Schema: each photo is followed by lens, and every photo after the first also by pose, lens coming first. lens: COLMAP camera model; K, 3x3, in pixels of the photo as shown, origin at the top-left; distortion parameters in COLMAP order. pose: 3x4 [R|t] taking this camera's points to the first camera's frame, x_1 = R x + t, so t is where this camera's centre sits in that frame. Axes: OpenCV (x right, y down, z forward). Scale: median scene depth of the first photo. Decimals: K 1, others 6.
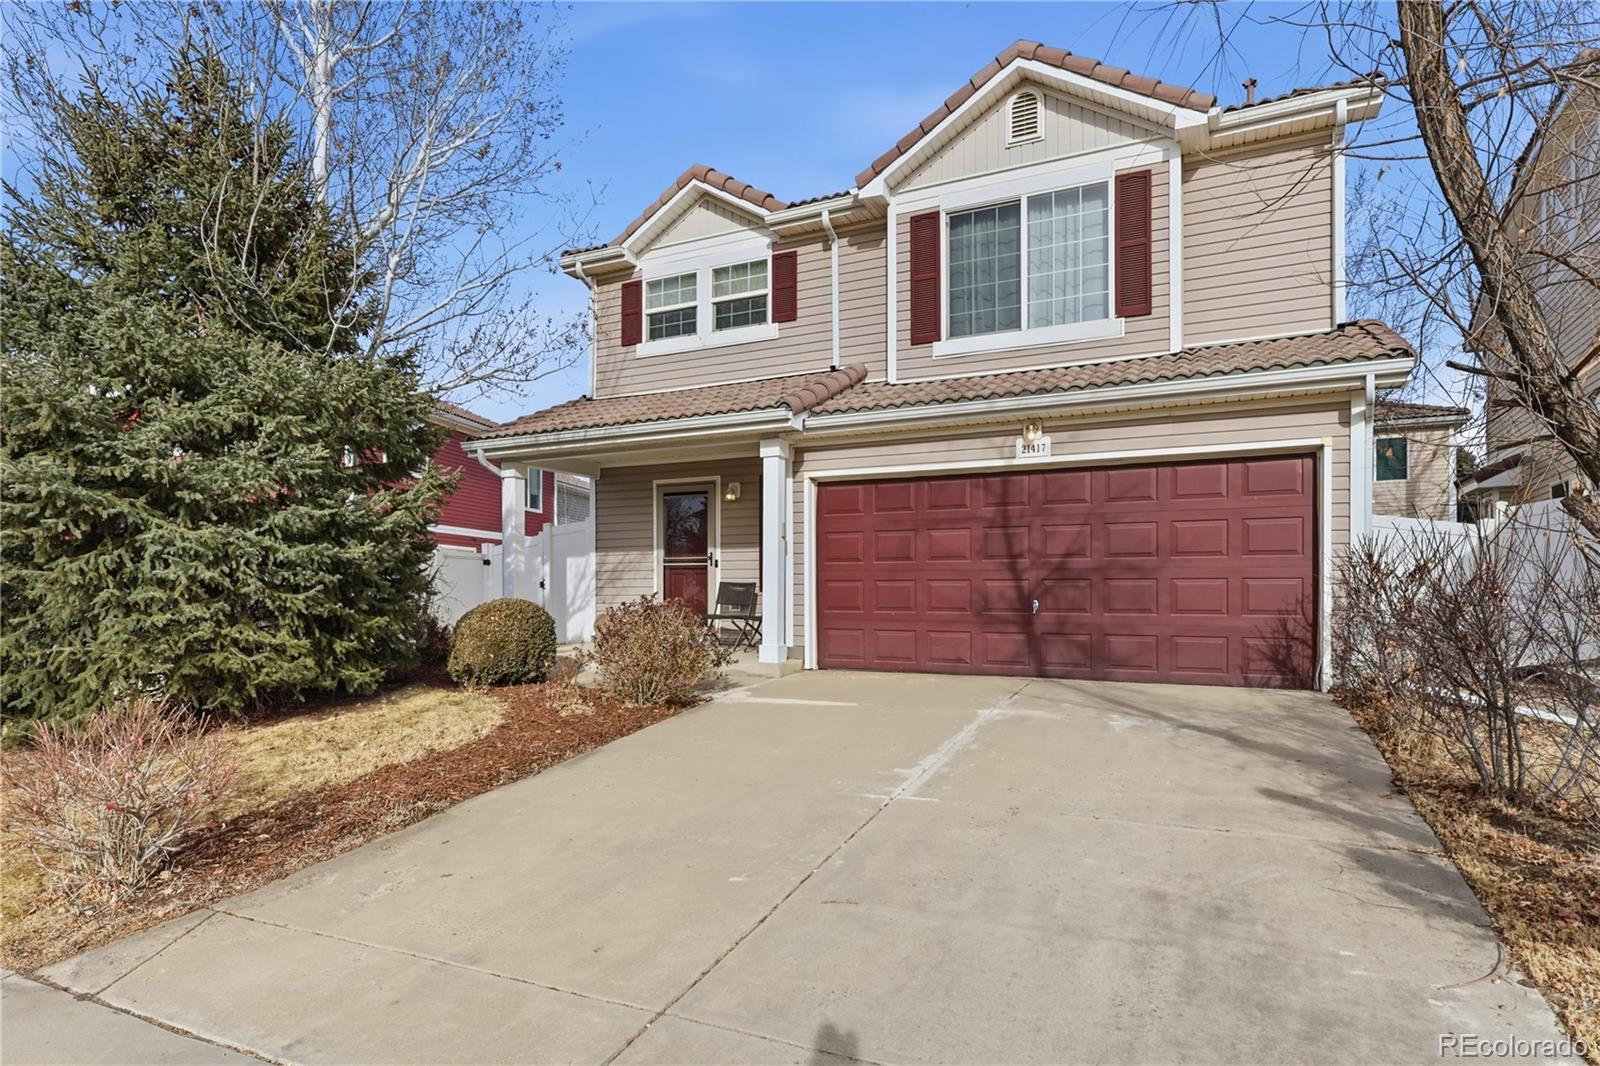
lens RADIAL K [[832.4, 0, 839.0], [0, 832.4, 590.9], [0, 0, 1]] dist [-0.000711, 0.002198]
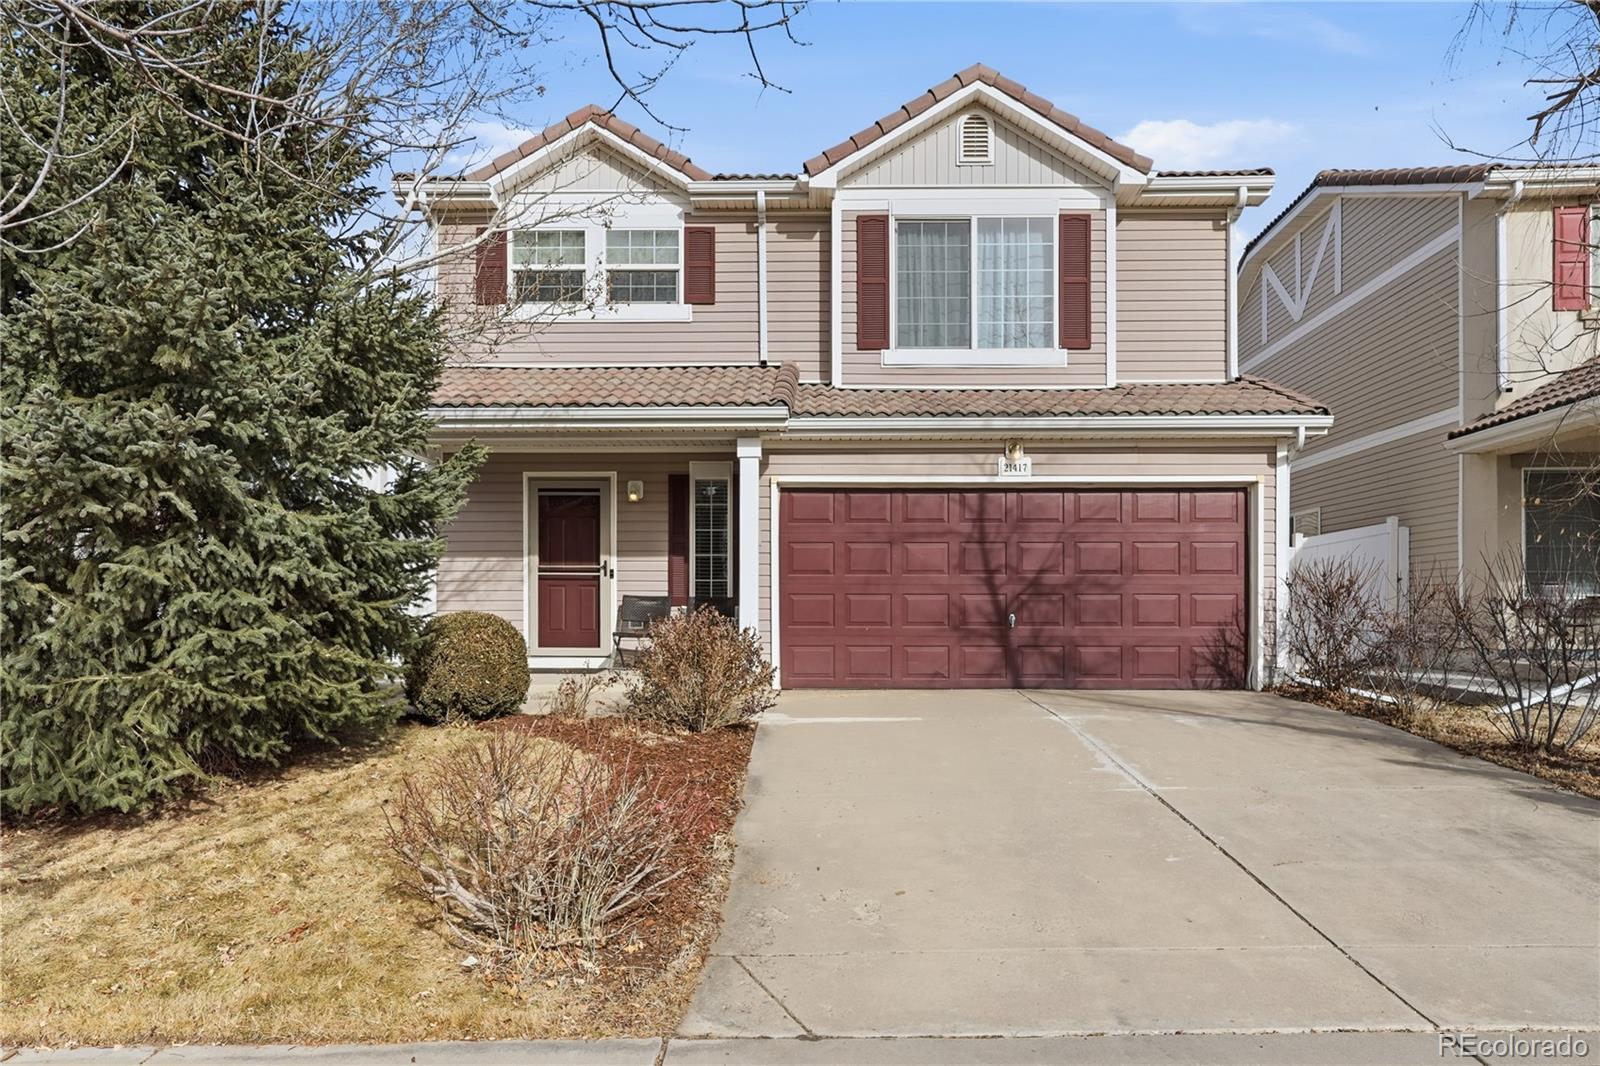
lens RADIAL K [[978.3, 0, 752.7], [0, 978.3, 613.9], [0, 0, 1]] dist [0.005123, -0.000201]
pose [[0.912544, 0.001024, 0.408978, -0.551590], [-0.001116, 0.999999, -0.000012, 0.011067], [-0.408978, -0.000446, 0.912544, 0.022339]]
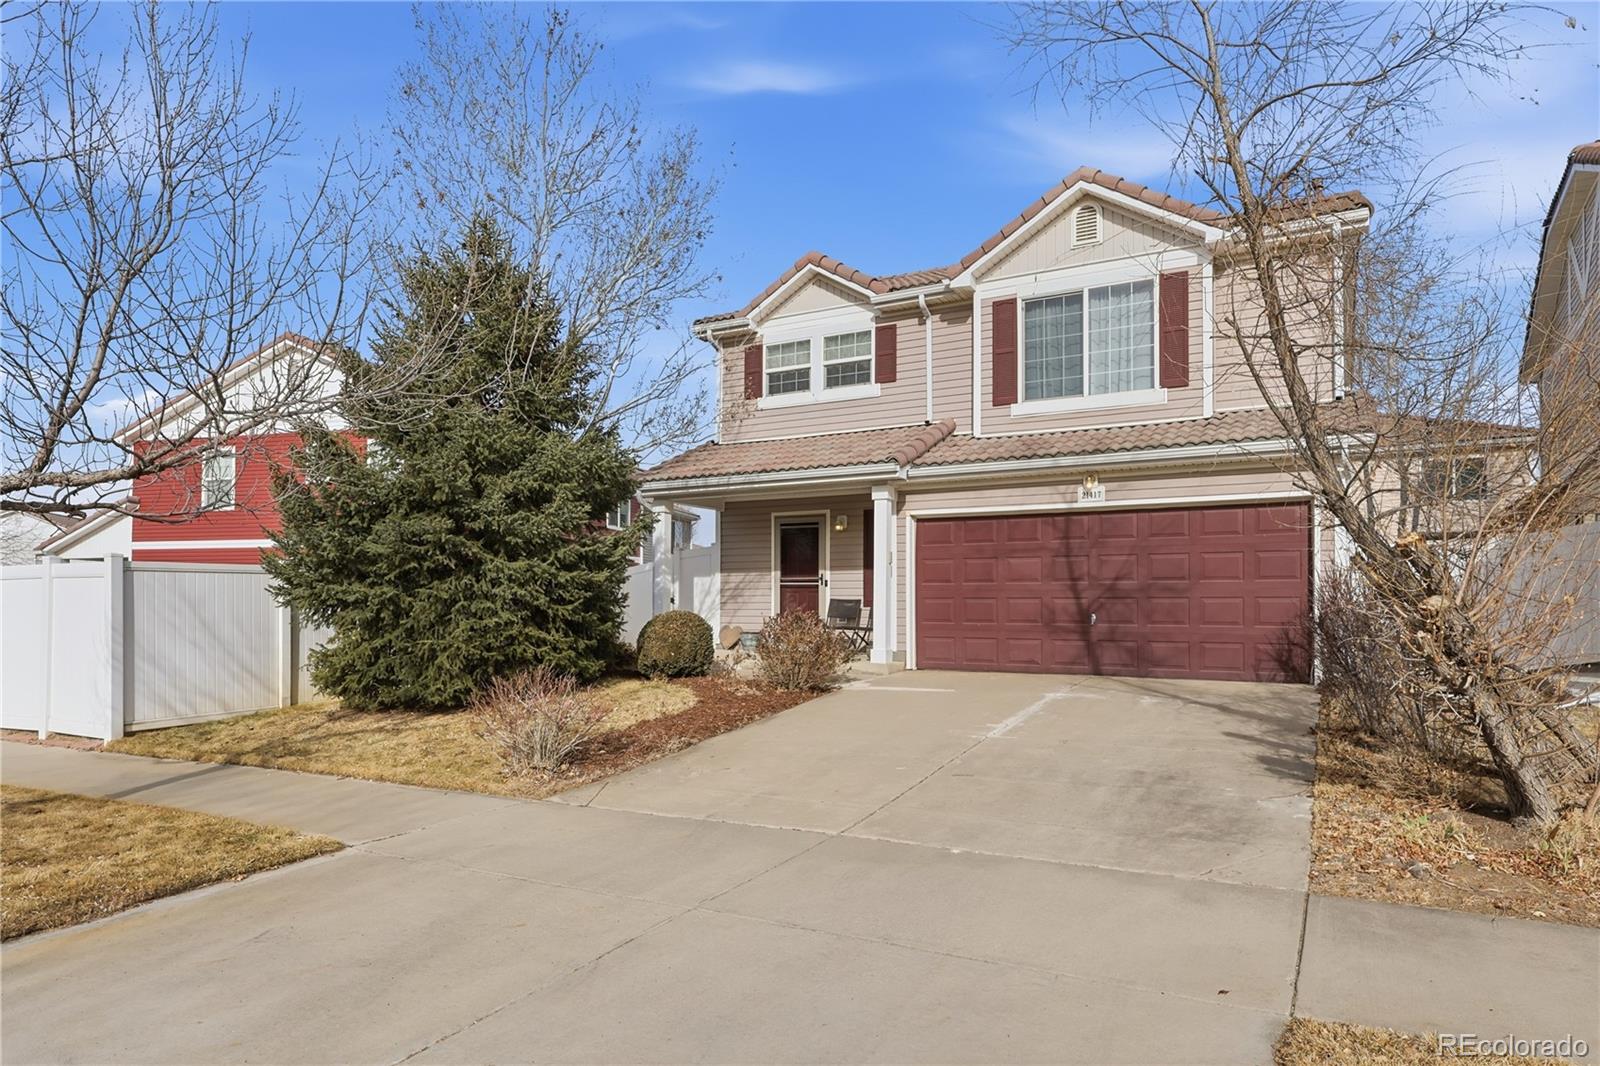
lens RADIAL K [[978.3, 0, 819.4], [0, 978.3, 592.0], [0, 0, 1]] dist [0.005123, -0.000201]
pose [[0.997181, 0.003769, -0.074937, -0.067001], [-0.005140, 0.999823, -0.018114, 0.006535], [0.074856, 0.018448, 0.997024, -0.511261]]
